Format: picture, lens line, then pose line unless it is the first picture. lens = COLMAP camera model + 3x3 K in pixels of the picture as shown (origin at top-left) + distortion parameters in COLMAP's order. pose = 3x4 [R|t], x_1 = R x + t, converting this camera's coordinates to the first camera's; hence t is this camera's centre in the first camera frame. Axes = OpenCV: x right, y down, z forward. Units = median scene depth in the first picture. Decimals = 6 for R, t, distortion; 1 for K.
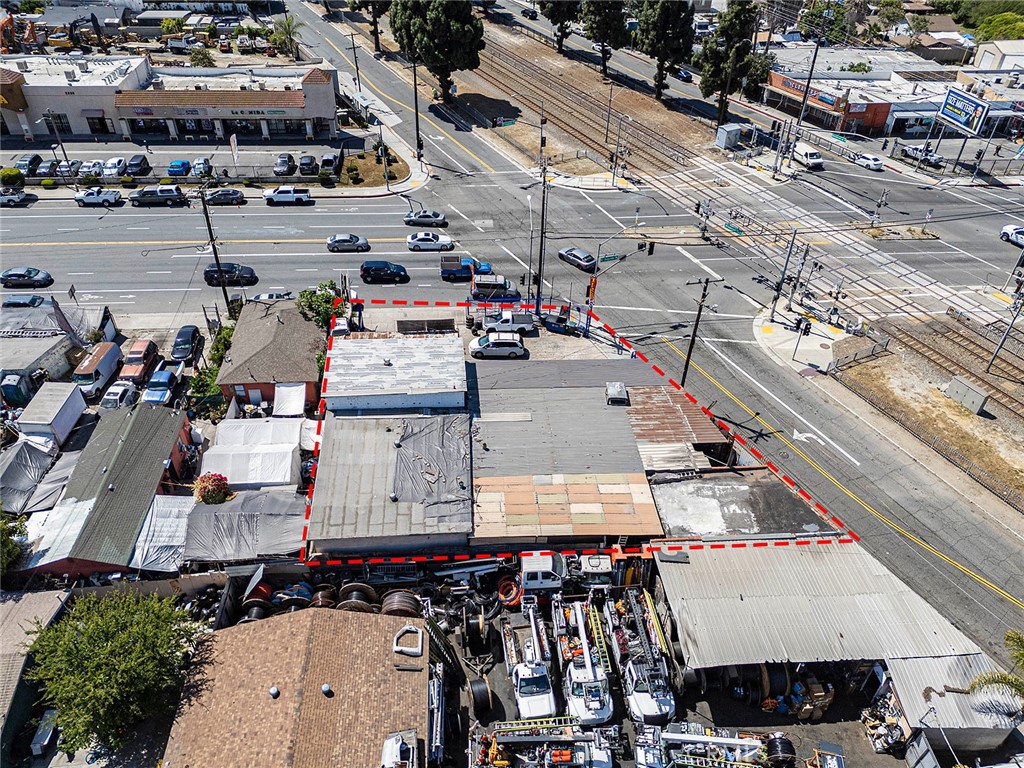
lens RADIAL K [[746.1, 0, 514.9], [0, 746.1, 385.3], [0, 0, 1]] dist [0.078487, -0.083868]
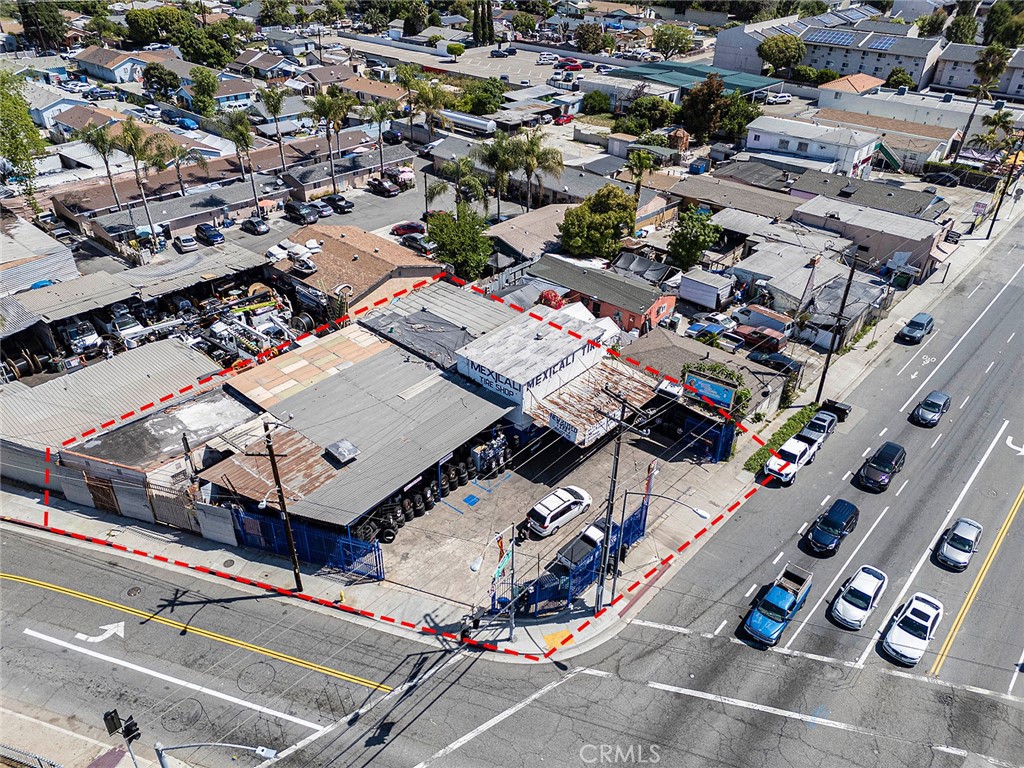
lens RADIAL K [[746.1, 0, 514.9], [0, 746.1, 385.3], [0, 0, 1]] dist [0.078487, -0.083868]
pose [[-0.726310, 0.341556, -0.596502, 0.311282], [-0.457762, 0.407019, 0.790436, -0.510736], [0.512766, 0.847157, -0.139271, 0.757509]]
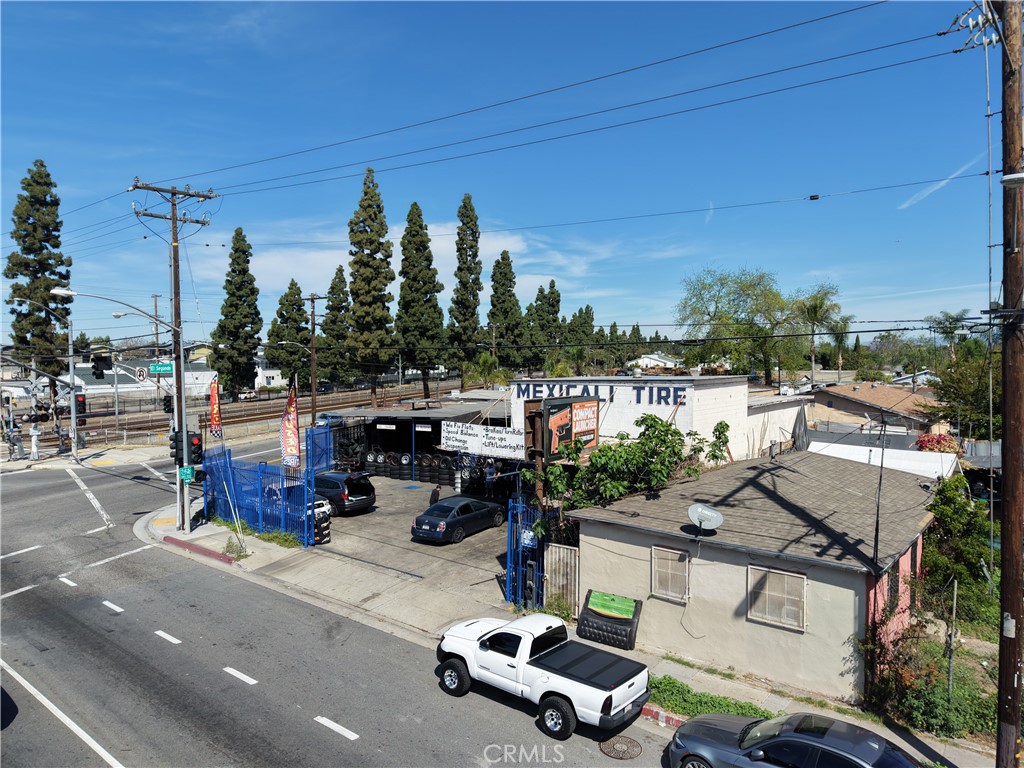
lens RADIAL K [[682.8, 0, 512.2], [0, 682.8, 351.1], [0, 0, 1]] dist [0.043880, -0.045014]
pose [[-0.719123, -0.016050, 0.694697, -0.330379], [0.426550, 0.779021, 0.459545, -0.240109], [-0.548559, 0.626793, -0.553366, 0.888226]]
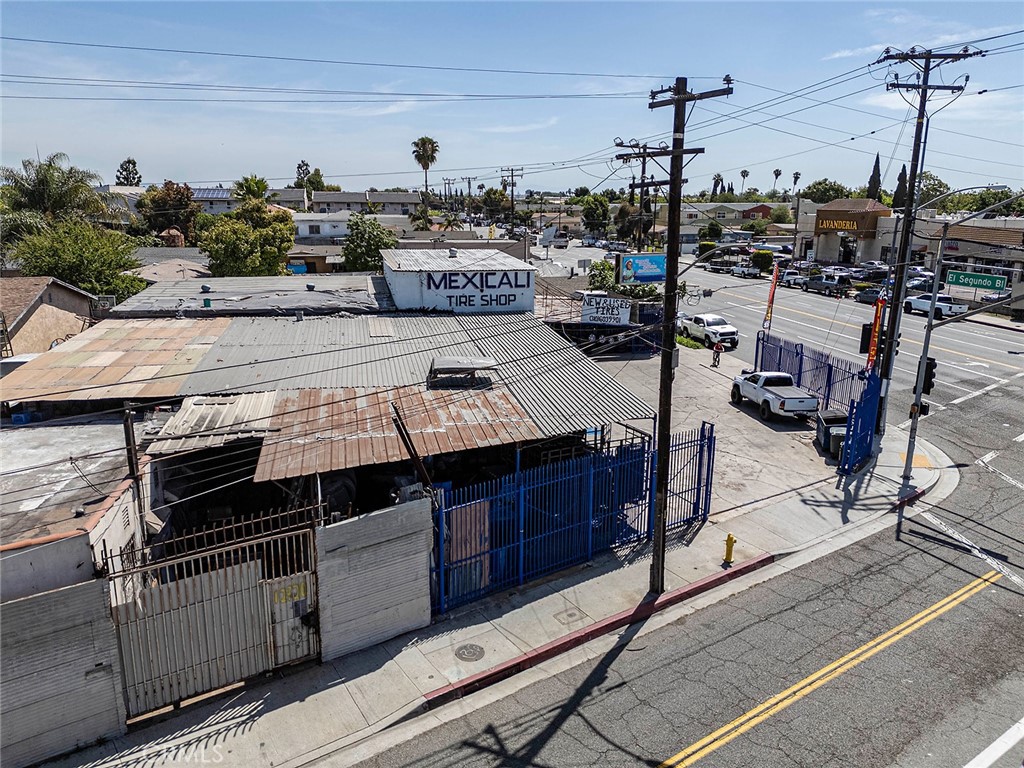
lens RADIAL K [[746.1, 0, 514.9], [0, 746.1, 385.3], [0, 0, 1]] dist [0.078487, -0.083868]
pose [[0.117091, 0.220454, -0.968344, 0.351022], [-0.625515, 0.773711, 0.100507, -0.027144], [0.771376, 0.593945, 0.228492, 0.613501]]
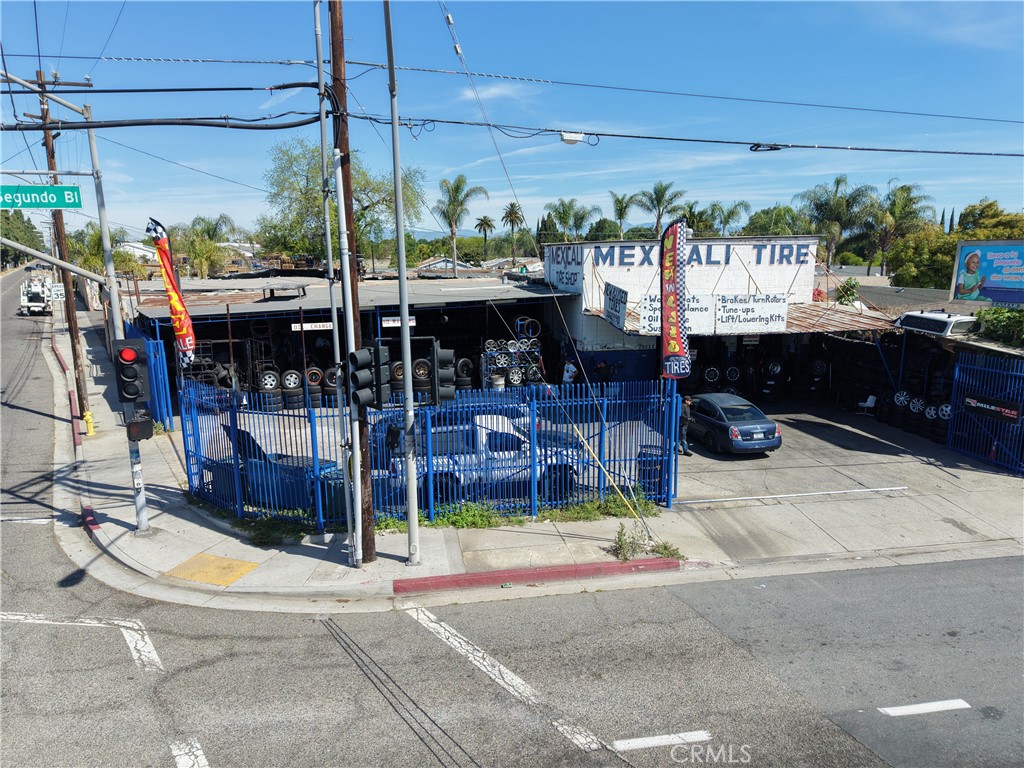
lens RADIAL K [[685.0, 0, 512.0], [0, 685.0, 384.0], [0, 0, 1]] dist [0.035685, -0.034817]
pose [[-0.996287, -0.004578, -0.085977, 0.006174], [-0.068676, 0.644538, 0.761481, -0.226989], [0.051930, 0.764558, -0.642459, 0.913739]]
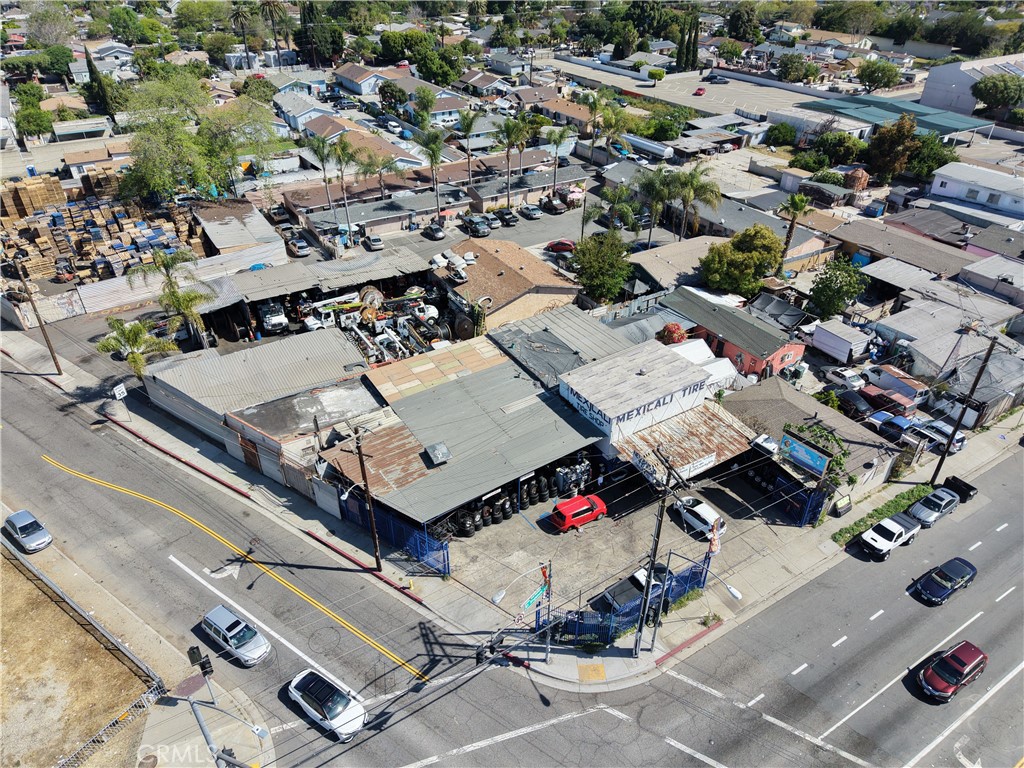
lens RADIAL K [[685.0, 0, 512.0], [0, 685.0, 384.0], [0, 0, 1]] dist [0.035685, -0.034817]
pose [[-0.892355, 0.228869, -0.389000, 0.242299], [-0.302177, 0.337242, 0.891604, -0.537994], [0.335247, 0.913174, -0.231780, 0.755560]]
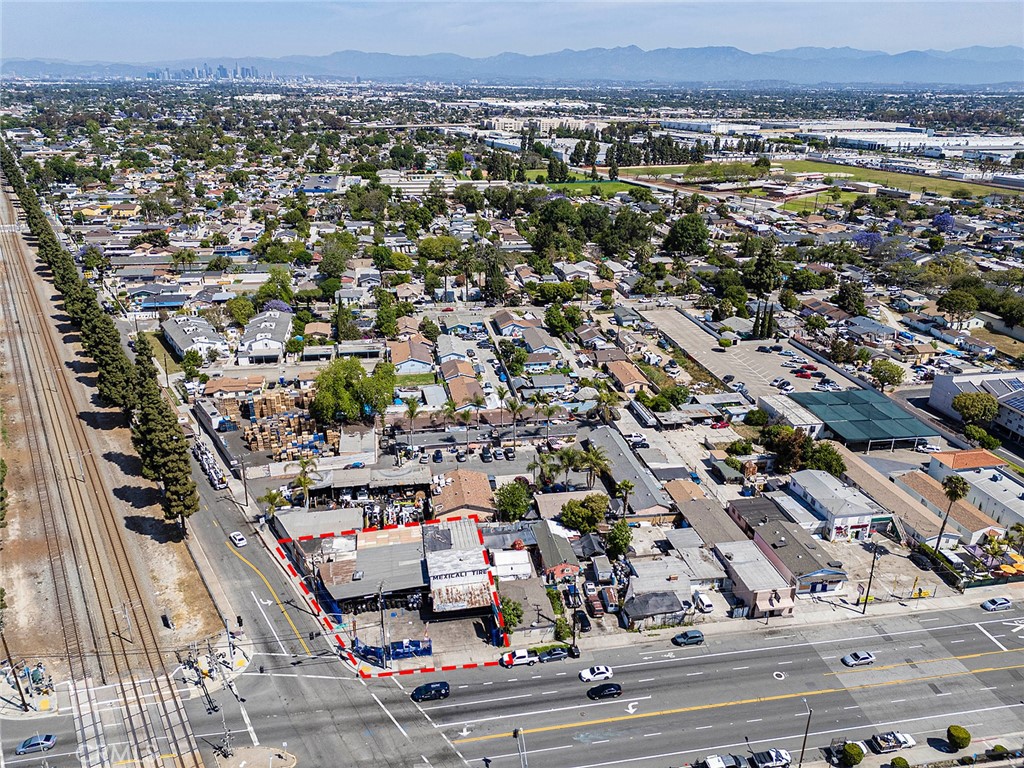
lens RADIAL K [[746.1, 0, 514.9], [0, 746.1, 385.3], [0, 0, 1]] dist [0.078487, -0.083868]
pose [[-0.994925, 0.006651, -0.100402, -0.069061], [-0.084252, 0.490467, 0.867378, -1.471485], [0.055013, 0.871435, -0.487417, 1.065093]]
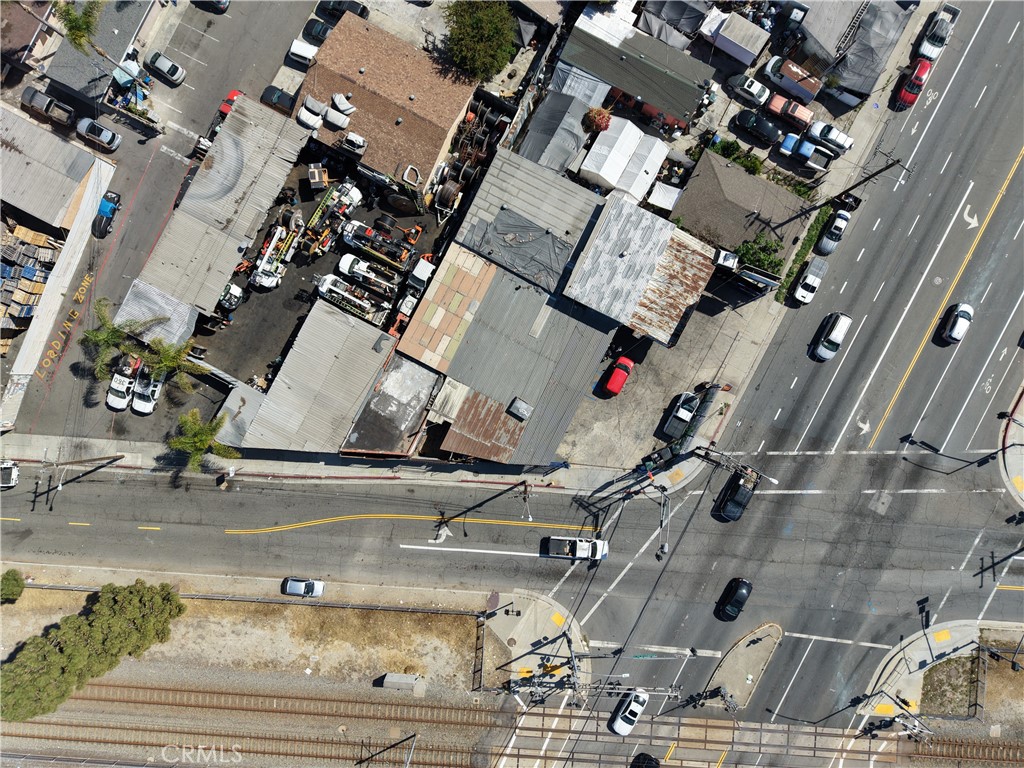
lens RADIAL K [[685.0, 0, 512.0], [0, 685.0, 384.0], [0, 0, 1]] dist [0.035685, -0.034817]
pose [[-0.532317, 0.846308, -0.020038, 0.086609], [-0.535502, -0.318304, 0.782253, -0.574048], [0.655649, 0.427137, 0.622638, 0.164152]]
